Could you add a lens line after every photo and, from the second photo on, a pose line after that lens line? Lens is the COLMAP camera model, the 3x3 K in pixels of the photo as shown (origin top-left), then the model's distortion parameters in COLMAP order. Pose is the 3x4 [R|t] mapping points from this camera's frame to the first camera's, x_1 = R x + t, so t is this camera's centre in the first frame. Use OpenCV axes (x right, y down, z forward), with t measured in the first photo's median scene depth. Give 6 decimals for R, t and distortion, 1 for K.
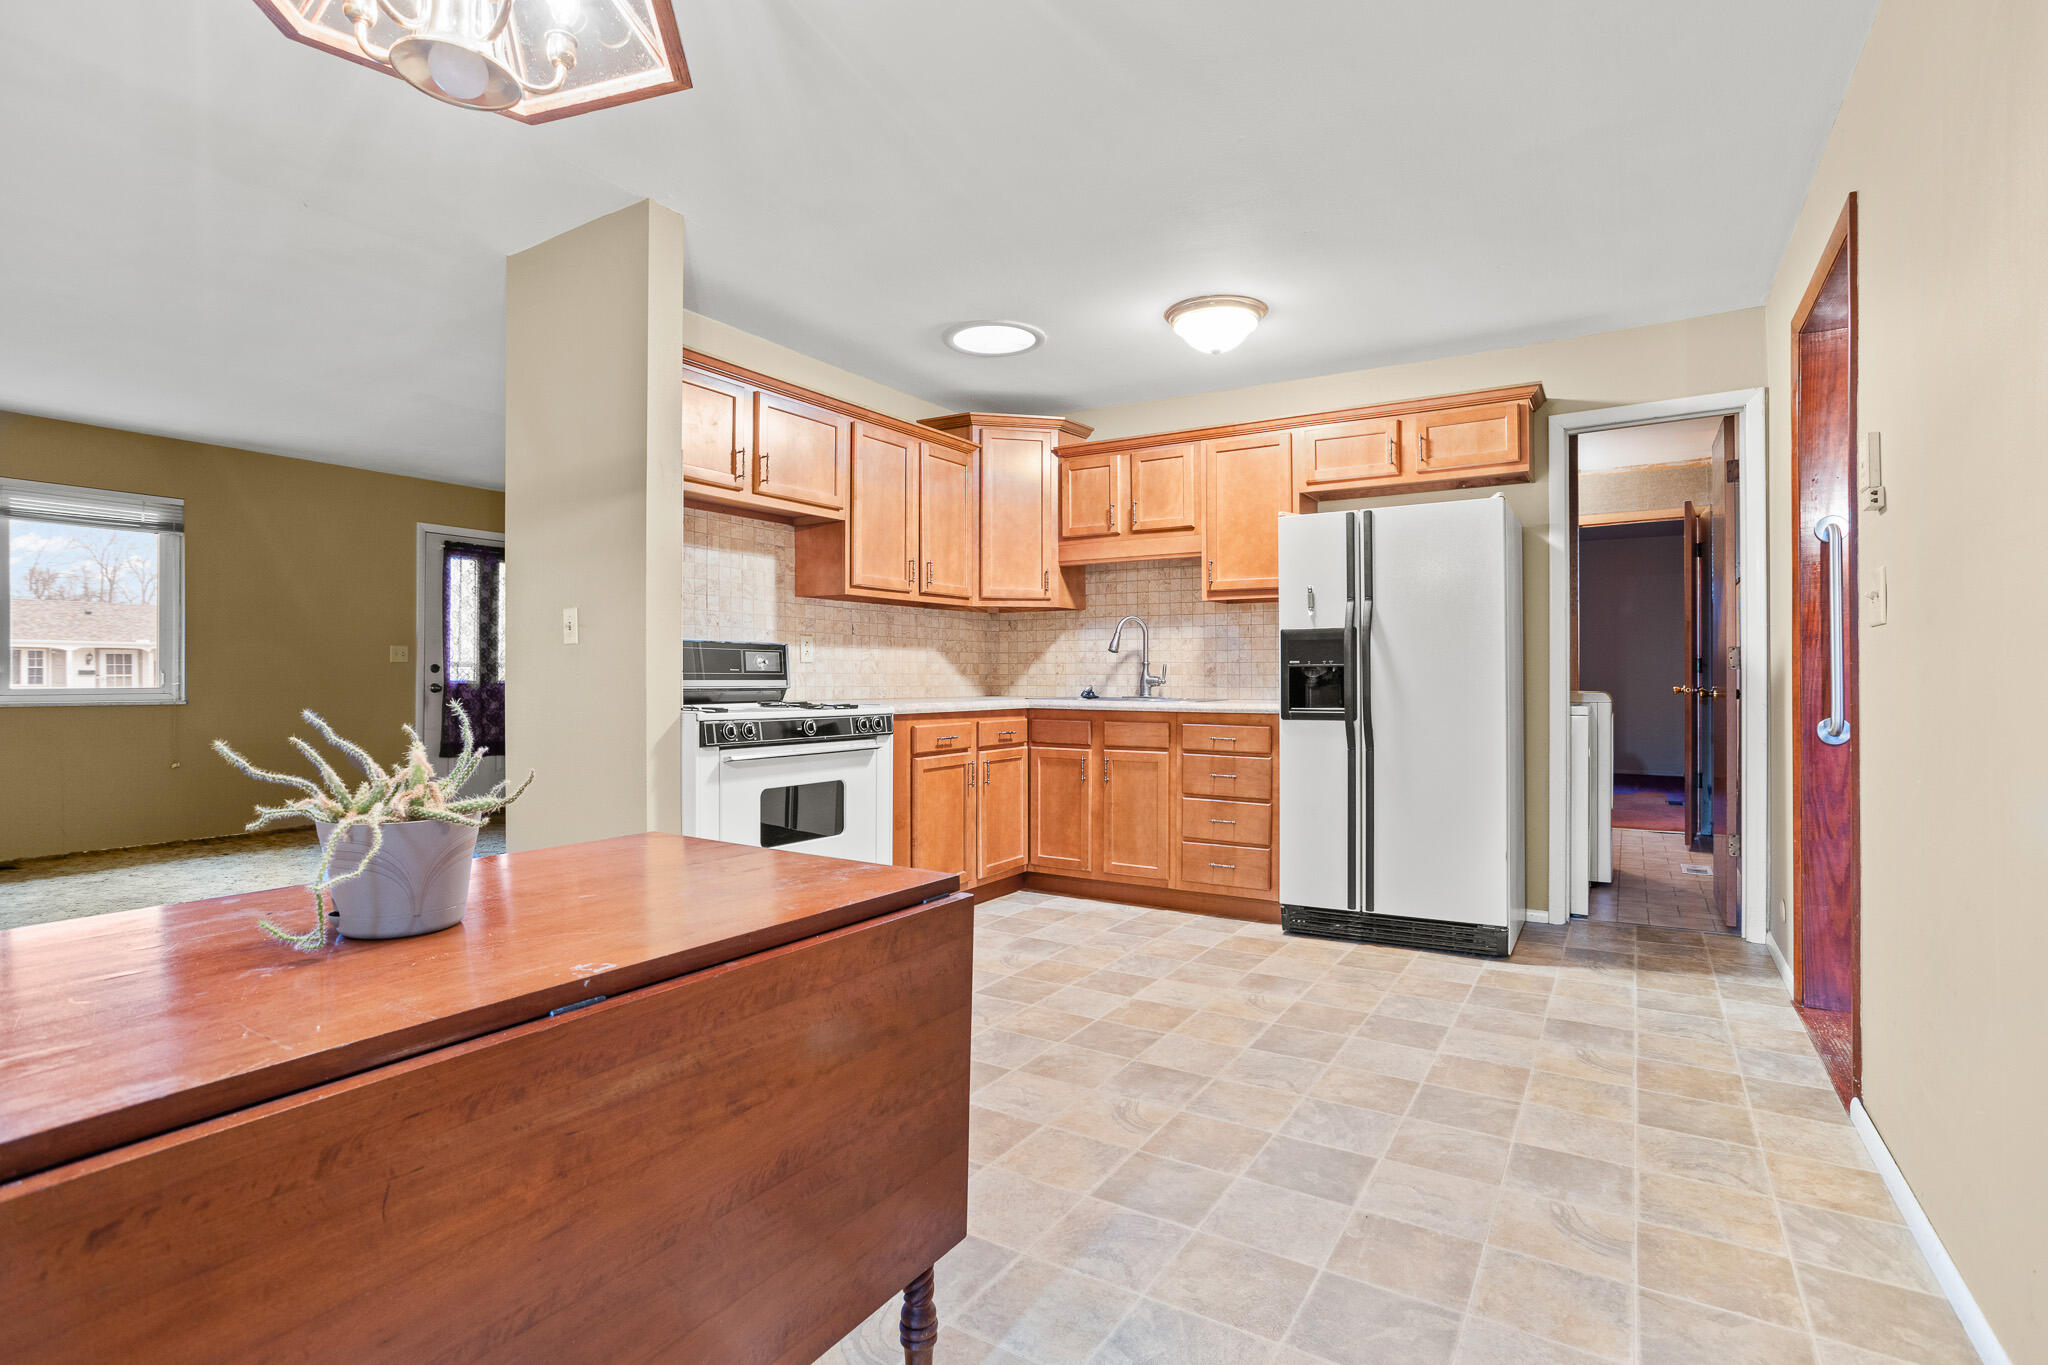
lens RADIAL K [[995.4, 0, 1053.4], [0, 995.4, 677.1], [0, 0, 1]] dist [-0.043223, 0.022038]
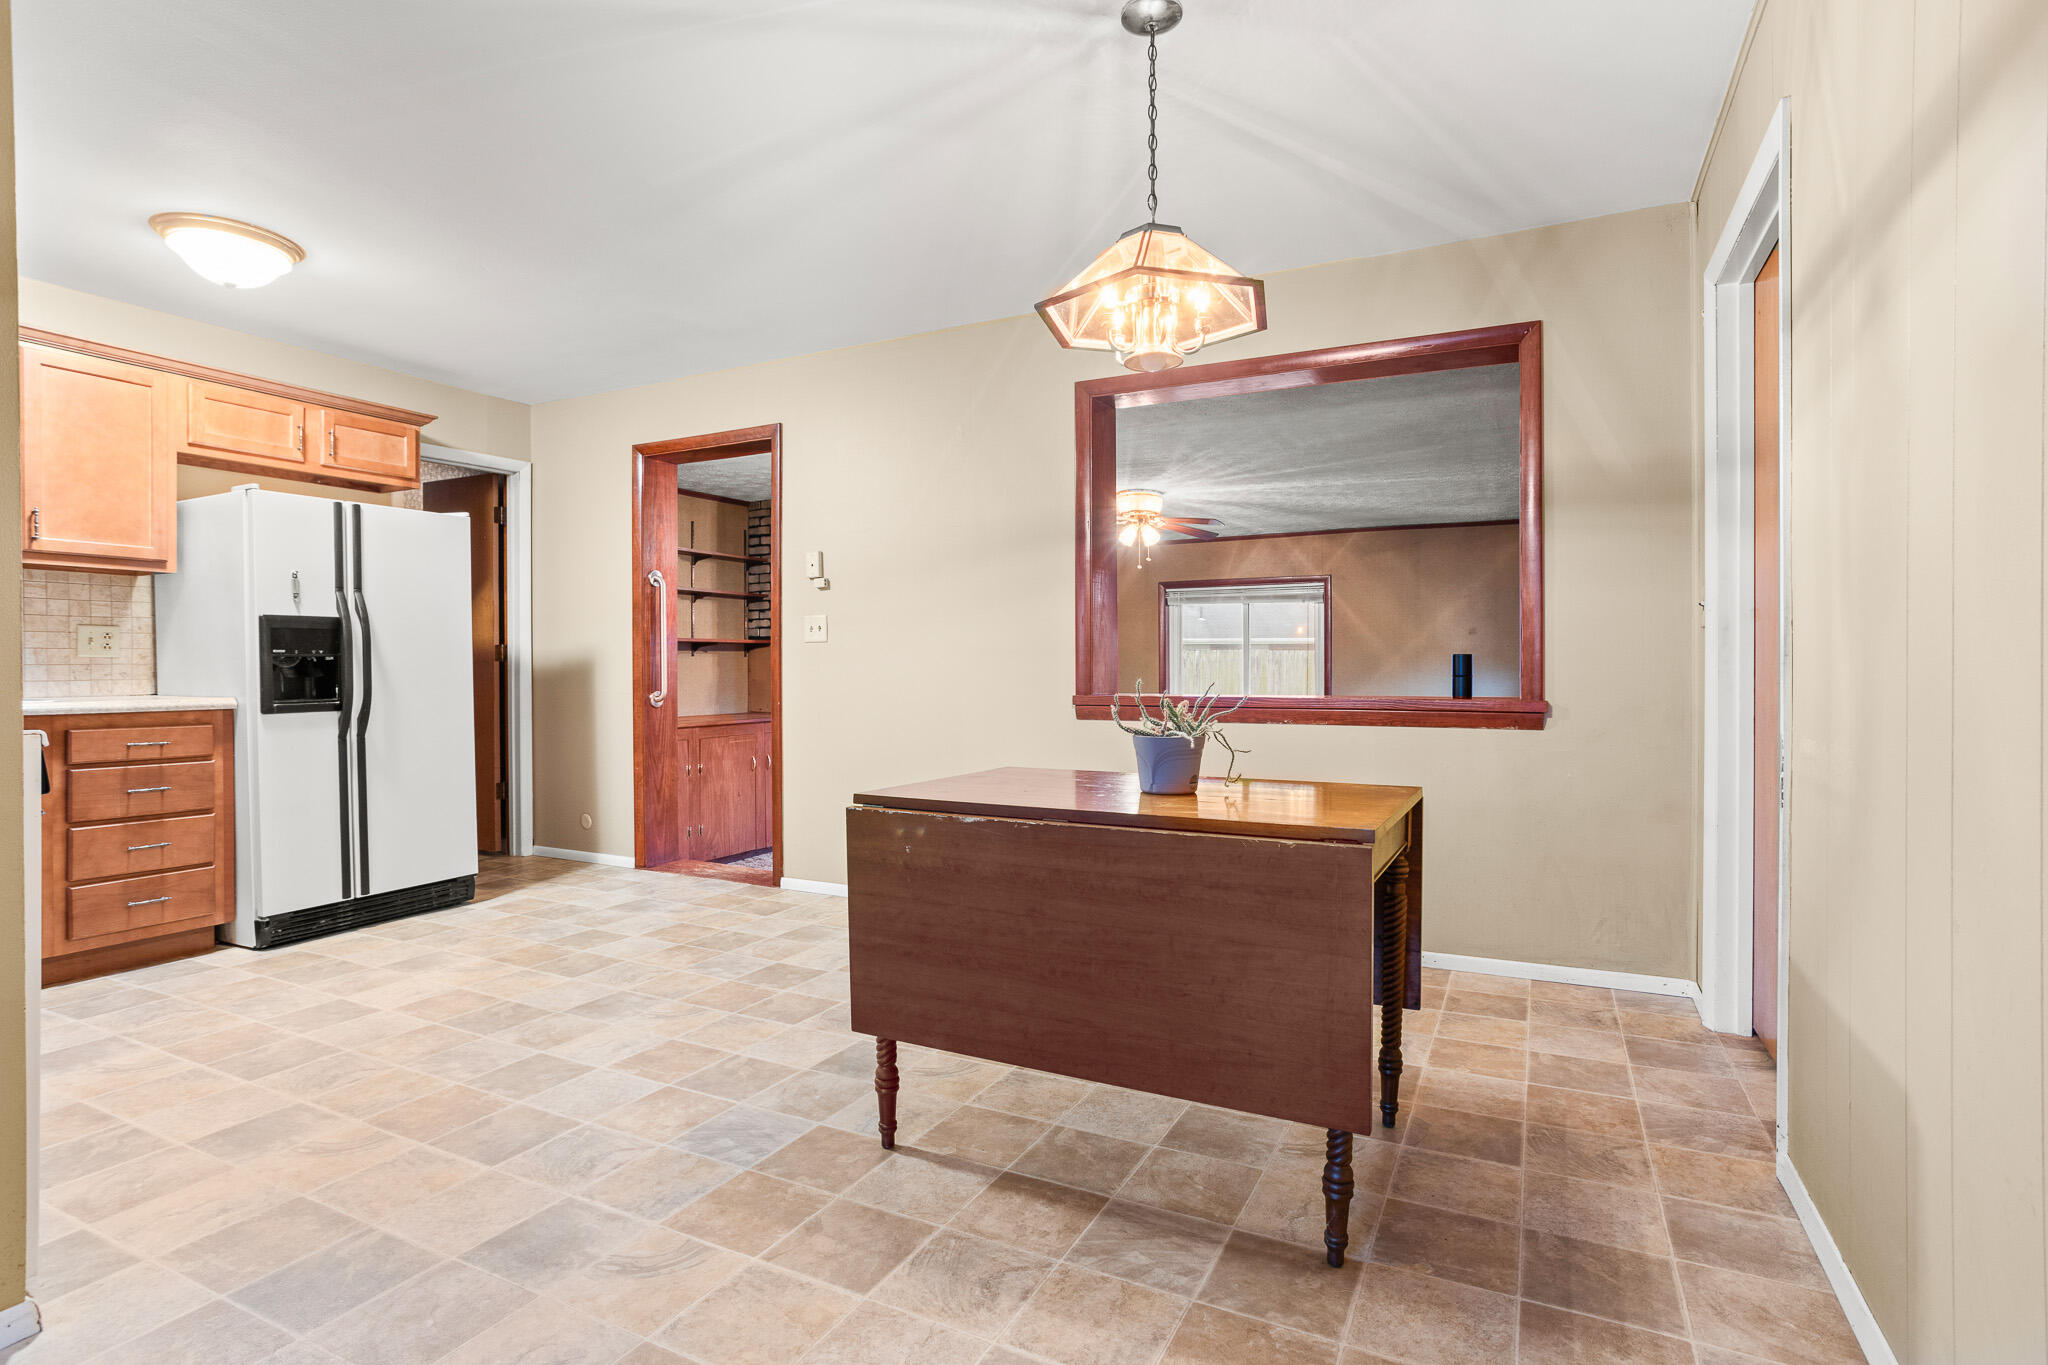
lens RADIAL K [[995.4, 0, 974.6], [0, 995.4, 677.1], [0, 0, 1]] dist [-0.043223, 0.022038]
pose [[-0.039767, -0.007696, 0.999179, -0.667123], [0.002062, 0.999968, 0.007784, 0.003545], [-0.999207, 0.002370, -0.039750, 0.375252]]
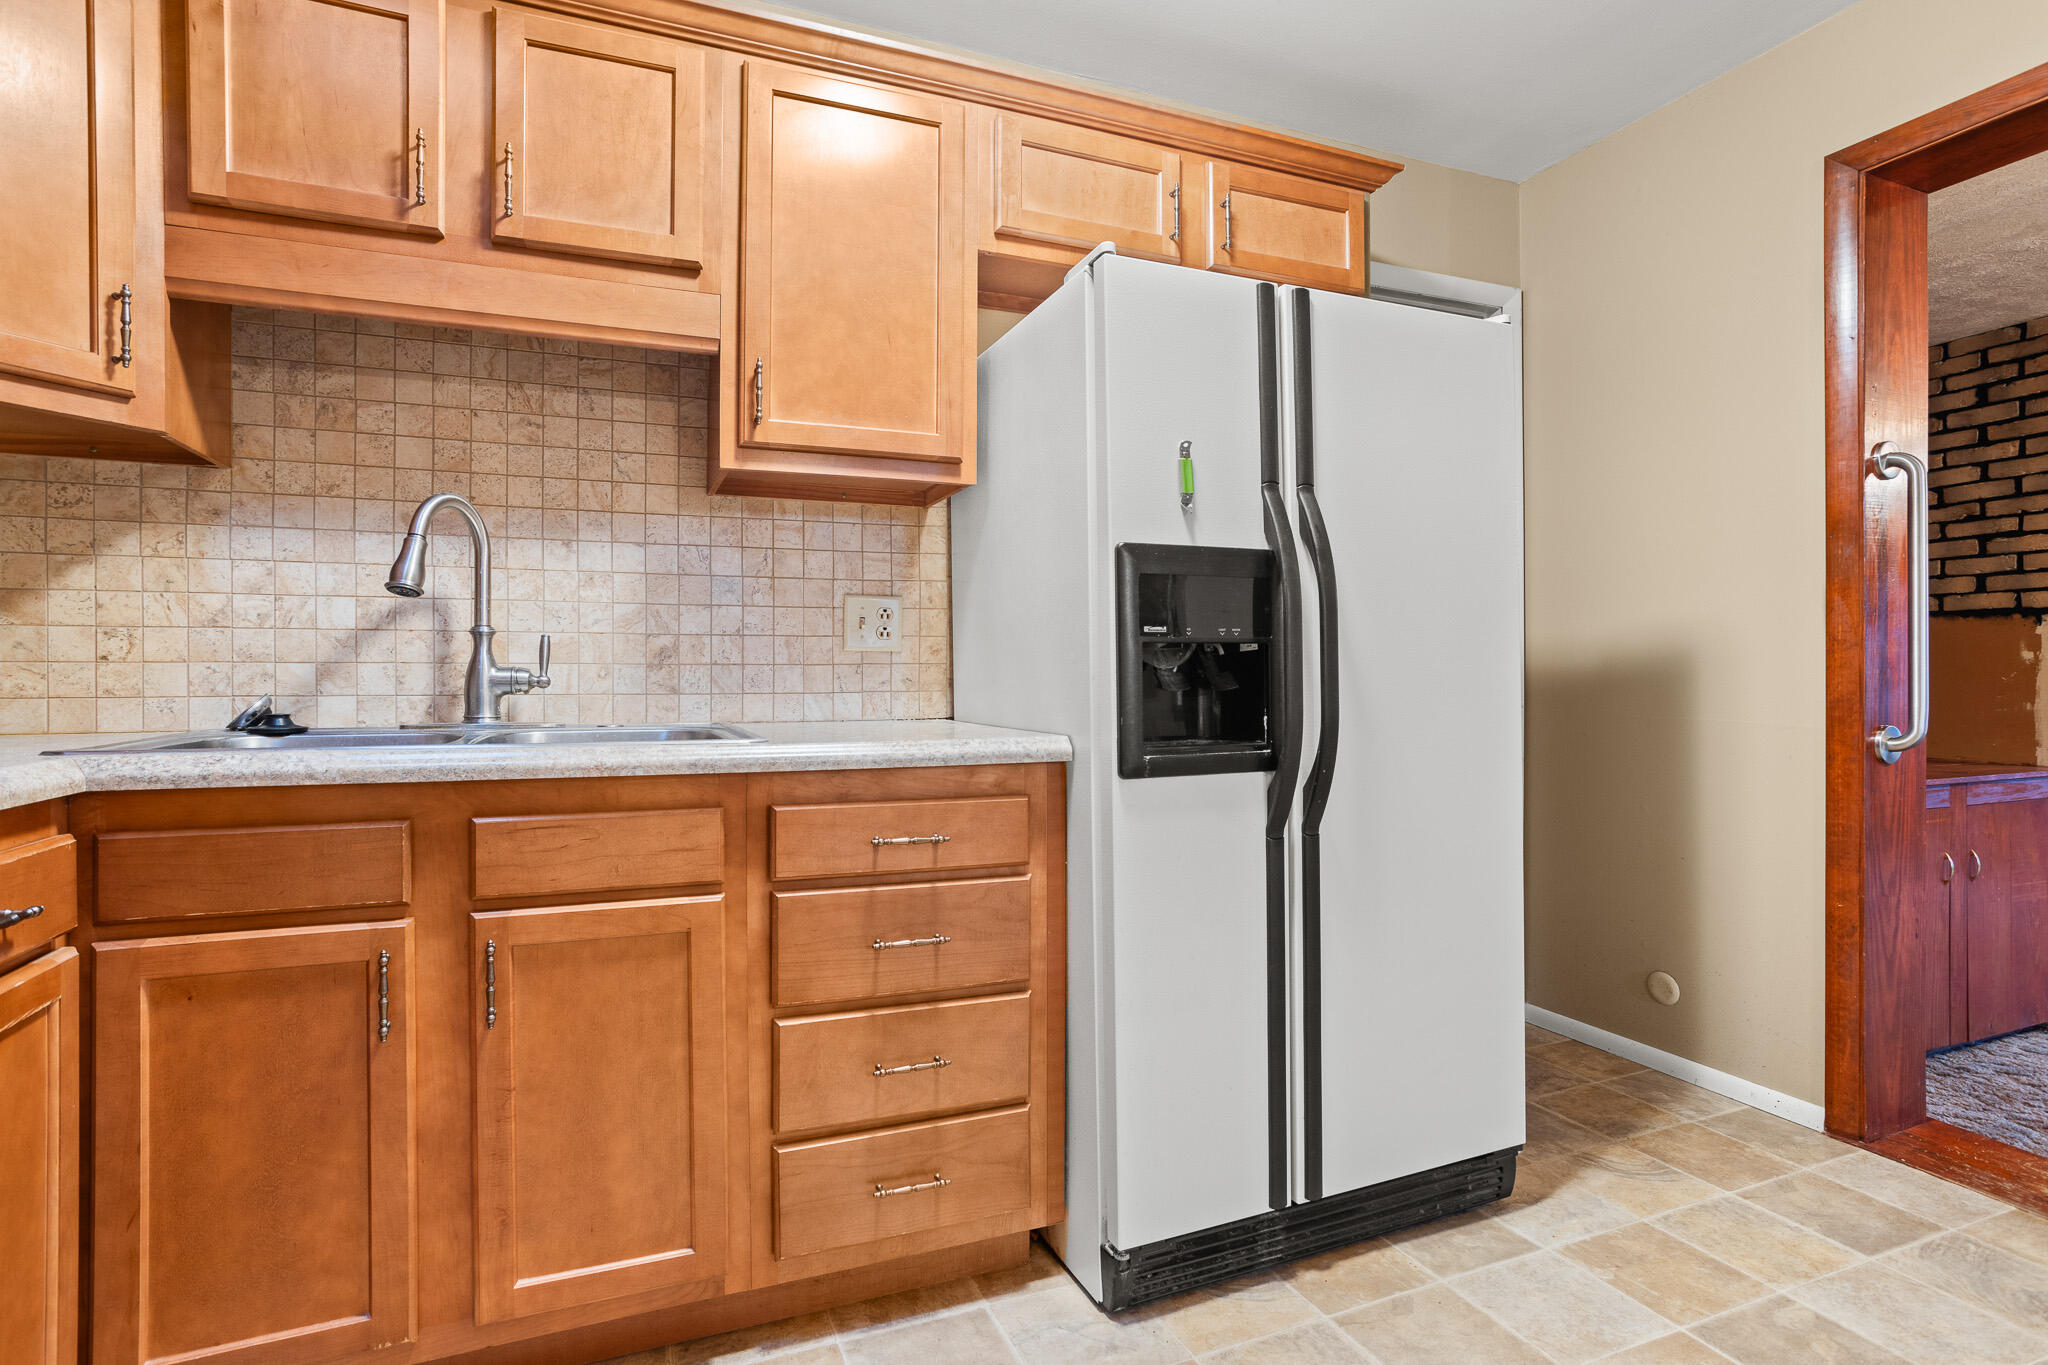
lens RADIAL K [[995.4, 0, 1042.3], [0, 995.4, 679.6], [0, 0, 1]] dist [-0.043223, 0.022038]
pose [[0.595211, -0.005341, 0.803551, -0.092141], [0.002040, 0.999985, 0.005136, 0.002577], [-0.803567, -0.001418, 0.595213, 0.773825]]
